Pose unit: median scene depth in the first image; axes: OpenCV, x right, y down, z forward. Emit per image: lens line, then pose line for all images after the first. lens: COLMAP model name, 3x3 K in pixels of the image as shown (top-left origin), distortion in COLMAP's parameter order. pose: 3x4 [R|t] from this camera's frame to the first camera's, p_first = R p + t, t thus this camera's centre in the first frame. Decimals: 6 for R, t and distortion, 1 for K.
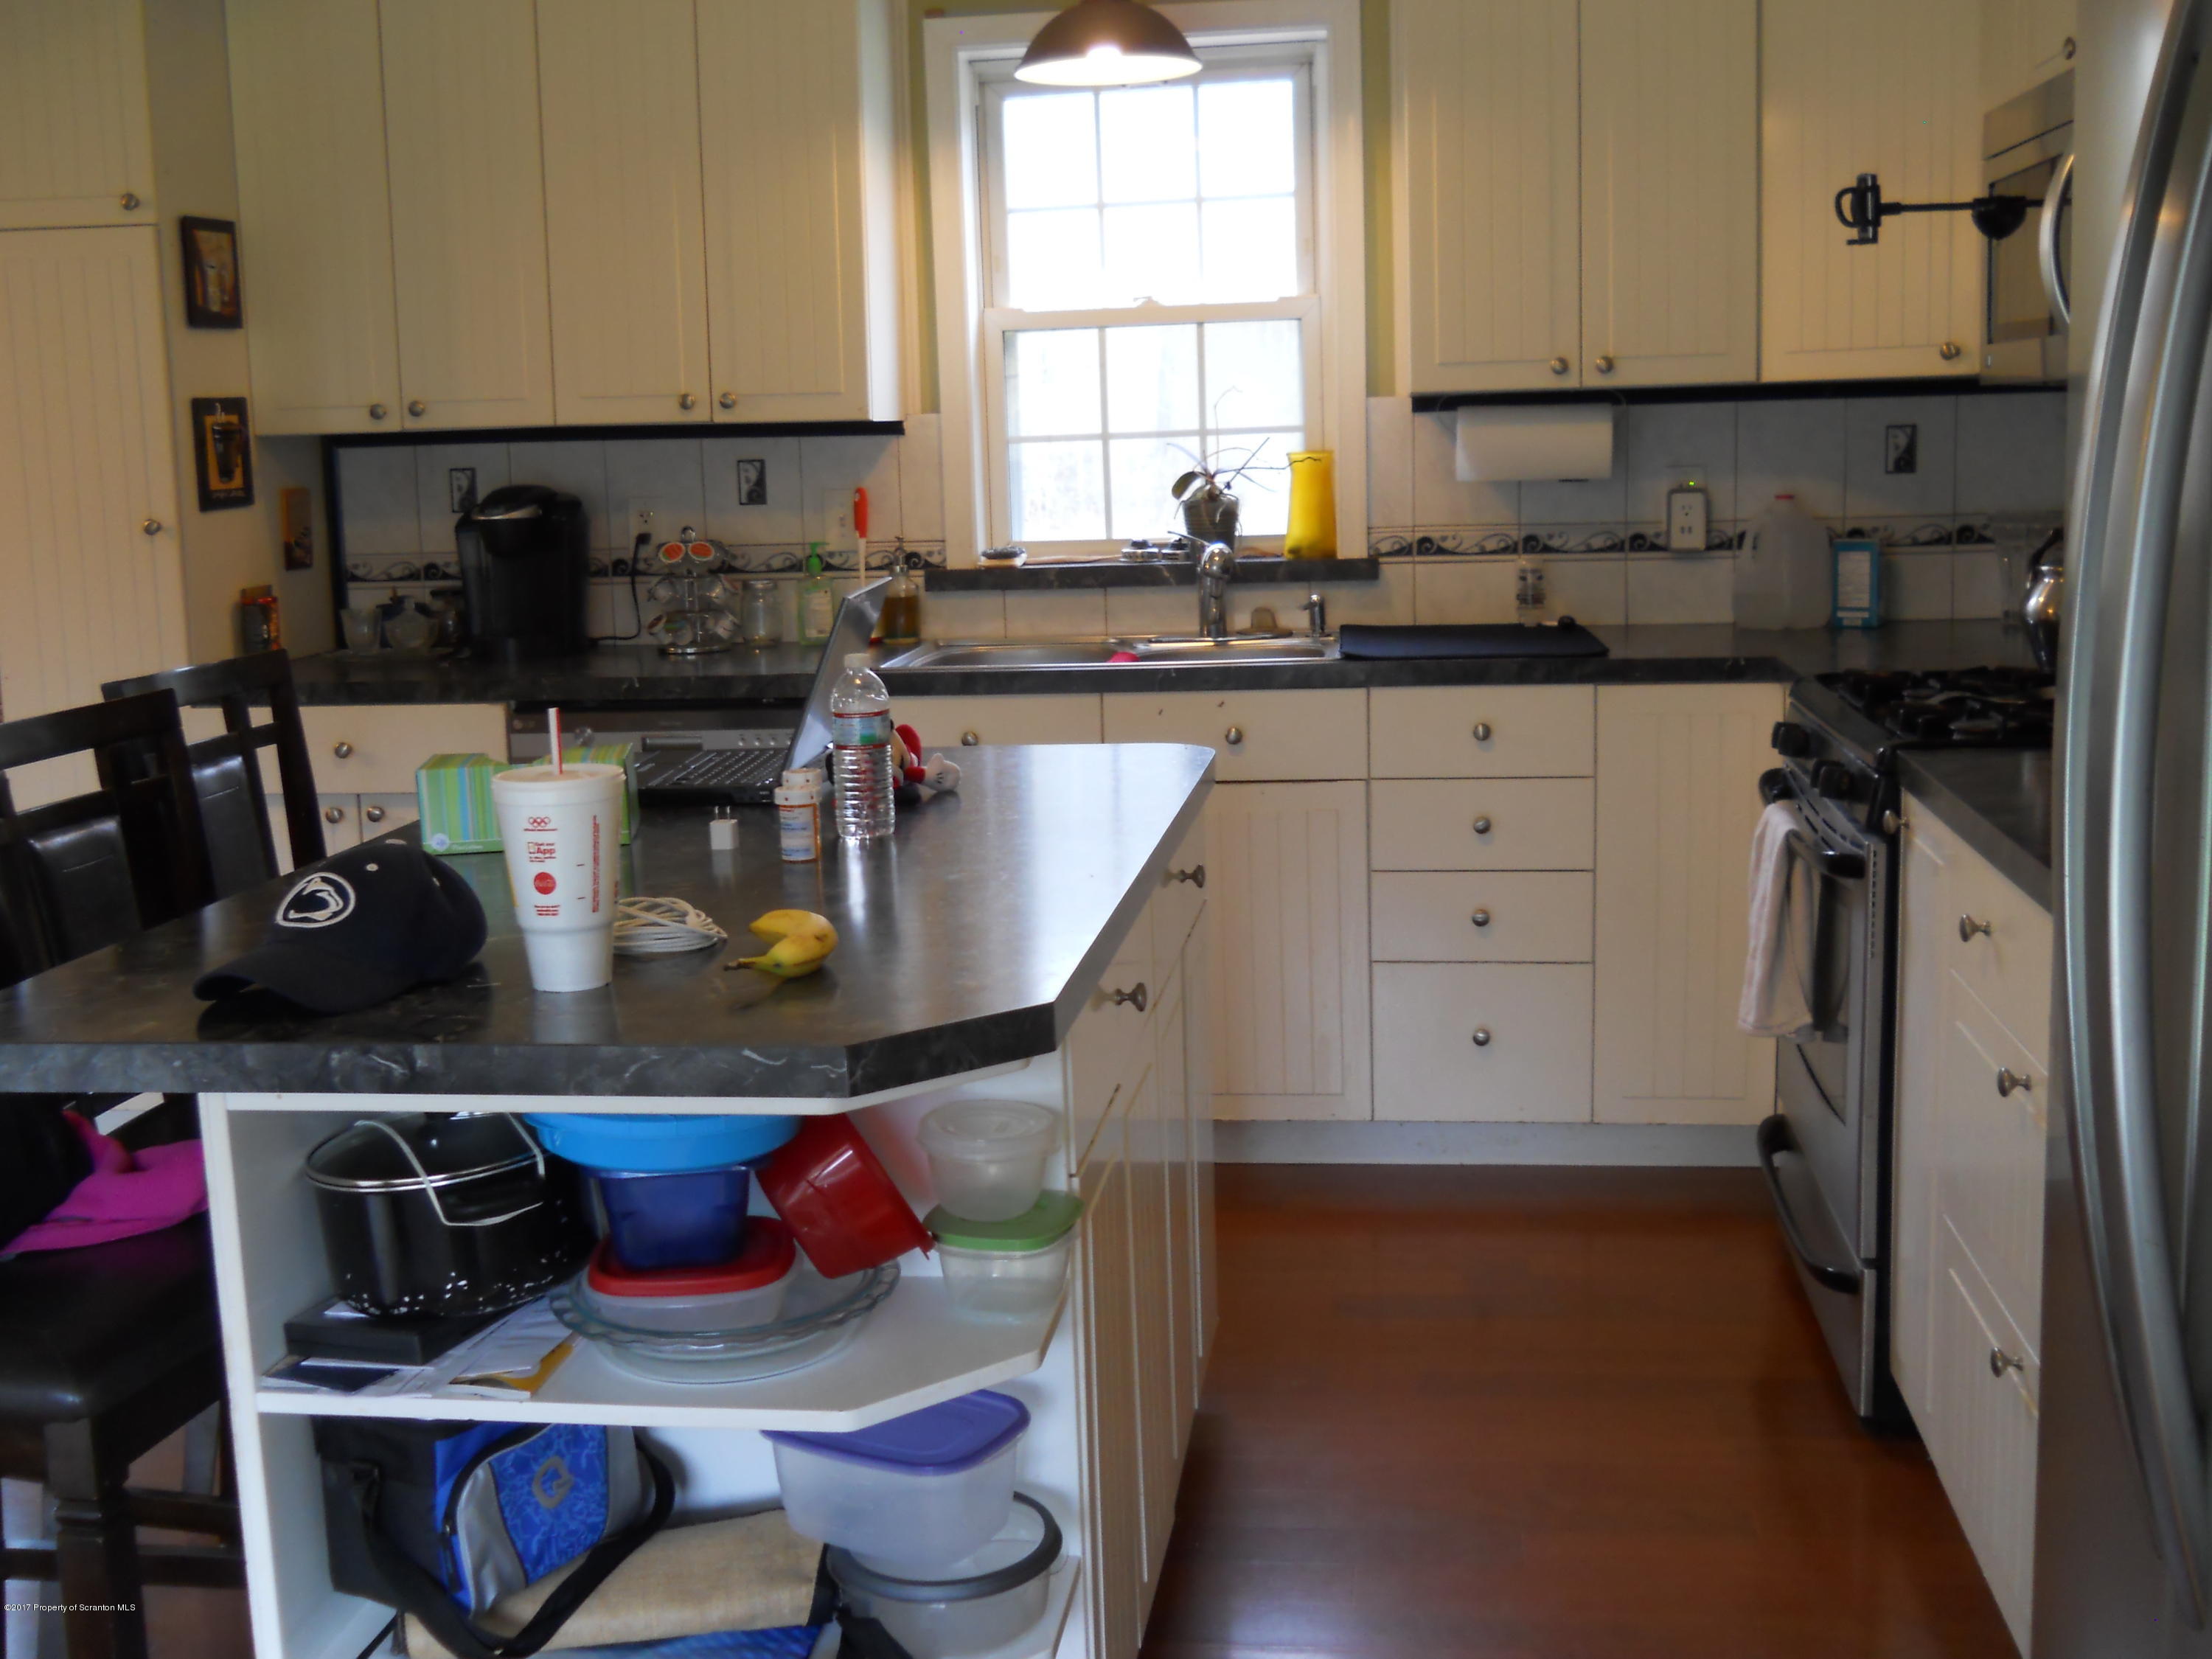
lens RADIAL K [[2473.2, 0, 1104.9], [0, 2473.2, 814.1], [0, 0, 1]] dist [-0.031948, 0.000000]
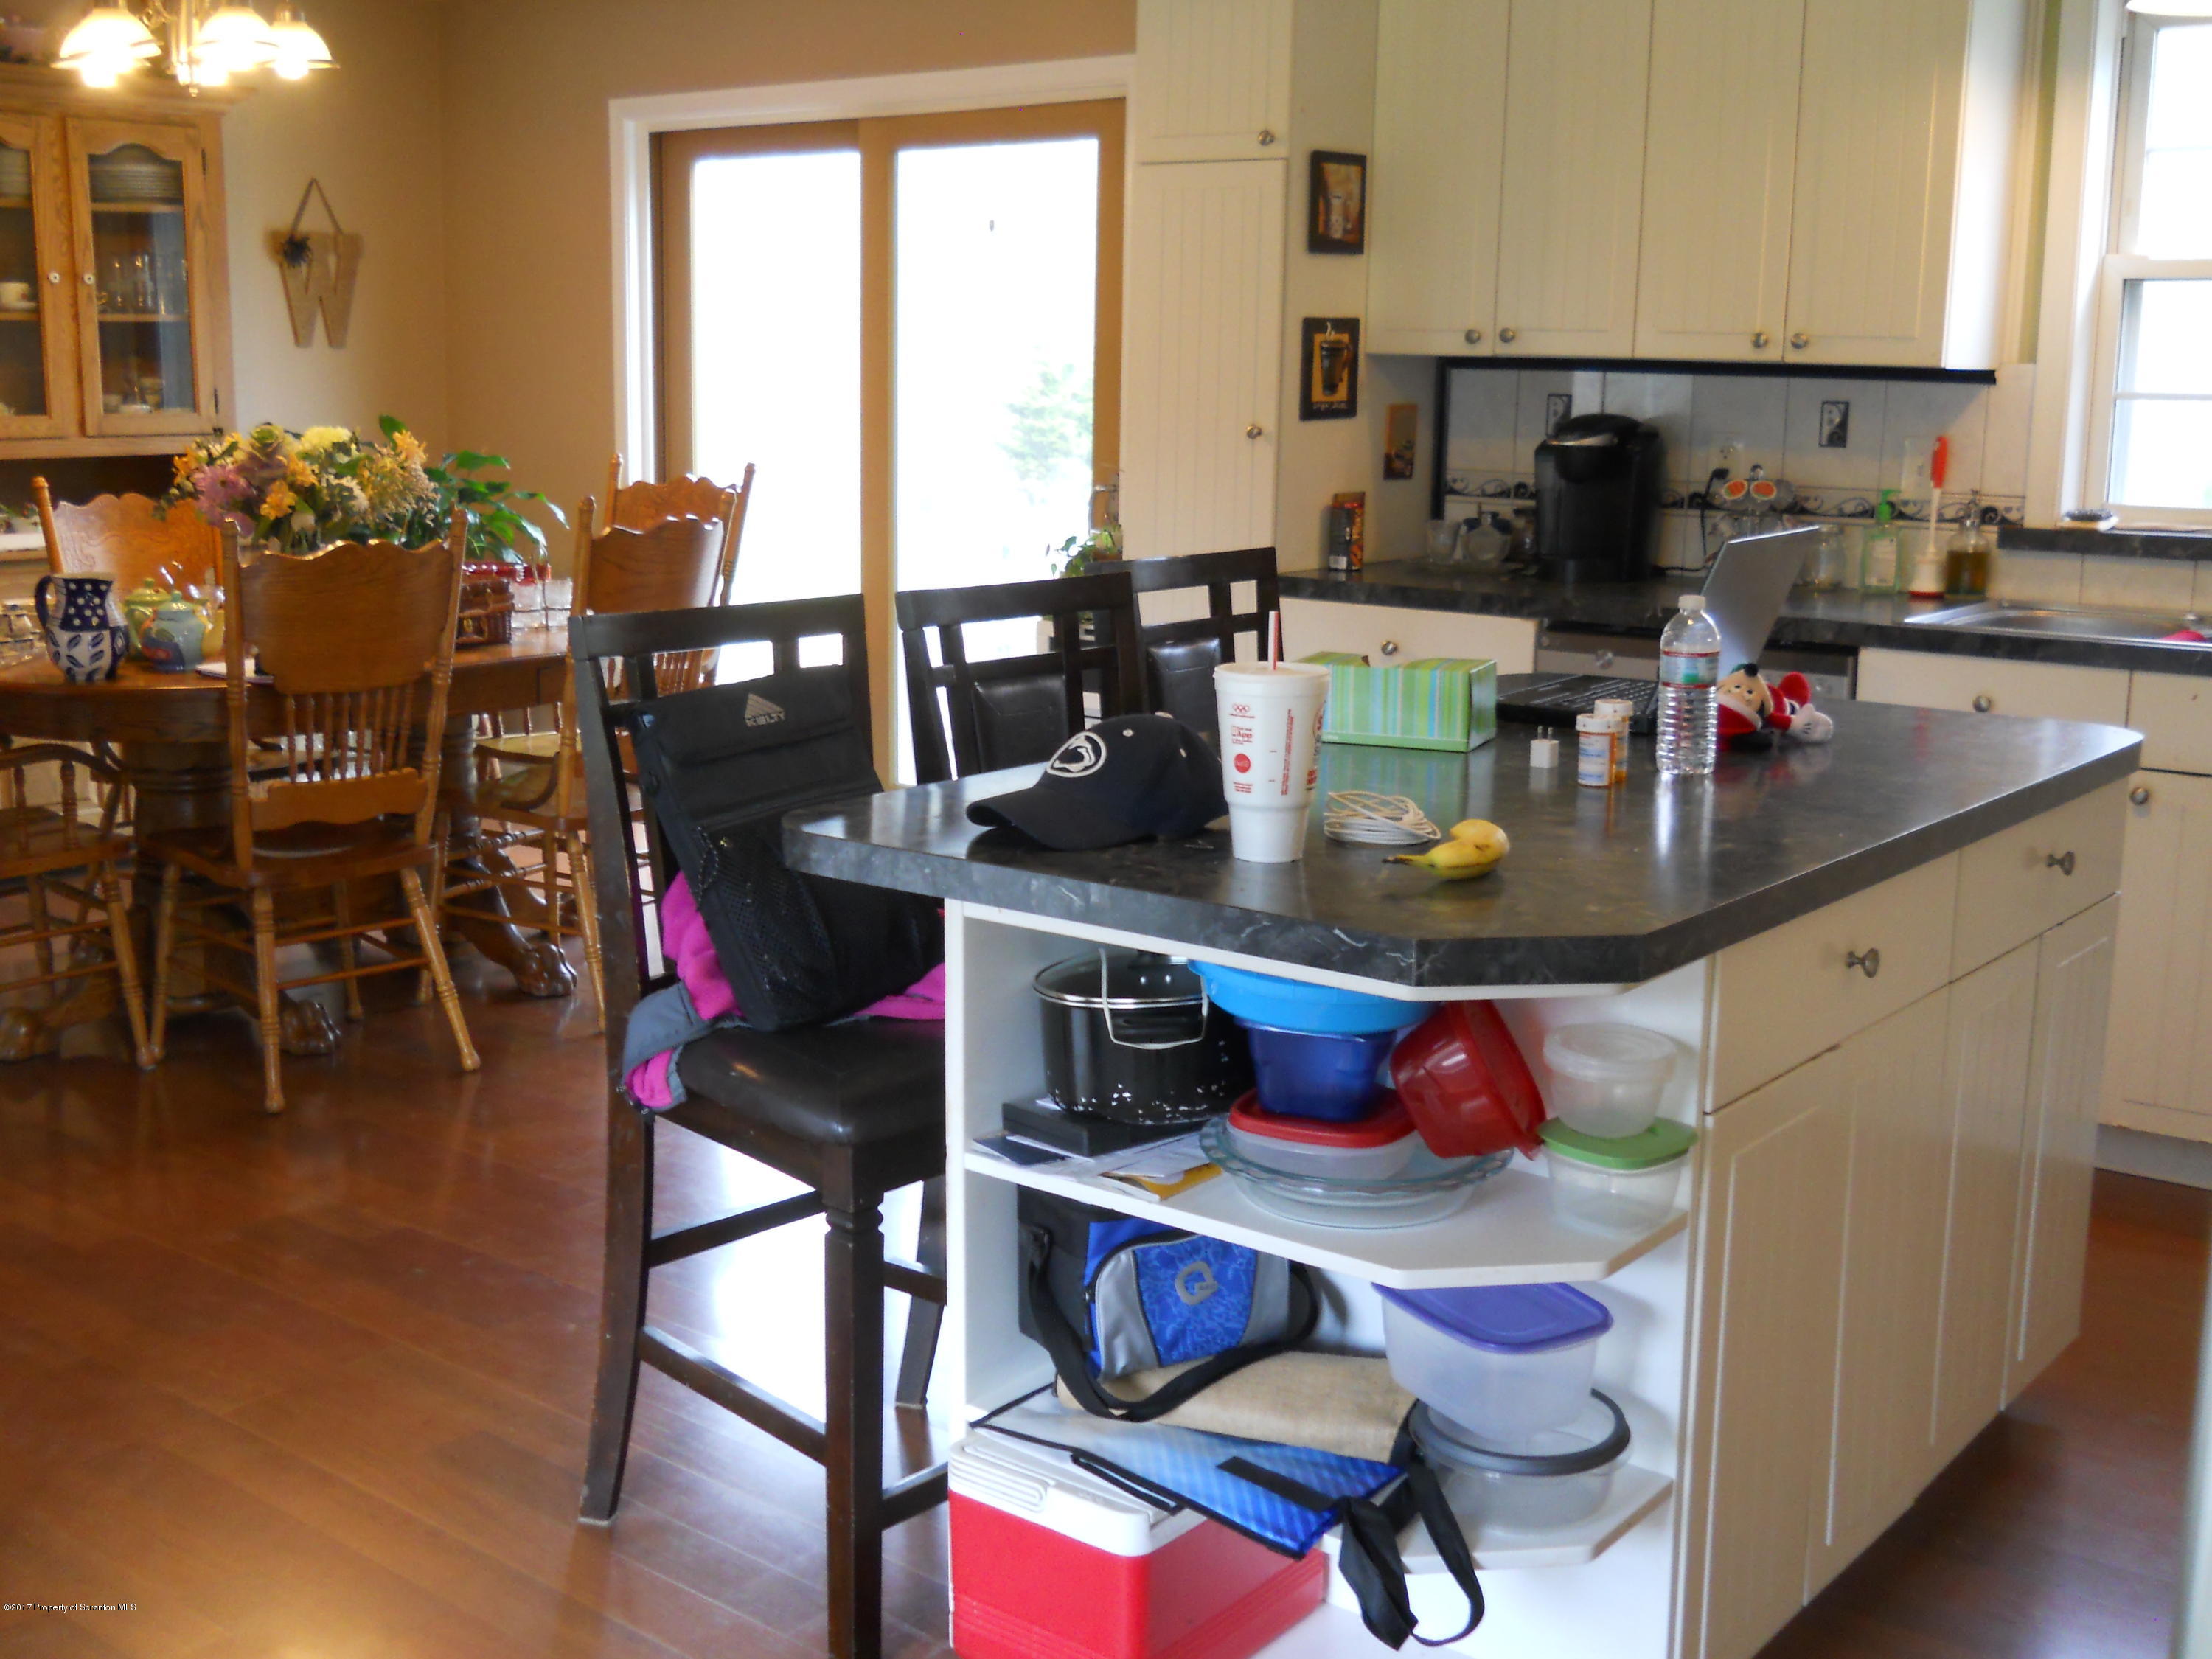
lens RADIAL K [[2473.2, 0, 1093.5], [0, 2473.2, 850.5], [0, 0, 1]] dist [-0.031948, 0.000000]
pose [[0.860878, 0.140311, -0.489082, 0.202847], [-0.118530, 0.990083, 0.075406, -0.007422], [0.494812, -0.006944, 0.868972, -0.017372]]
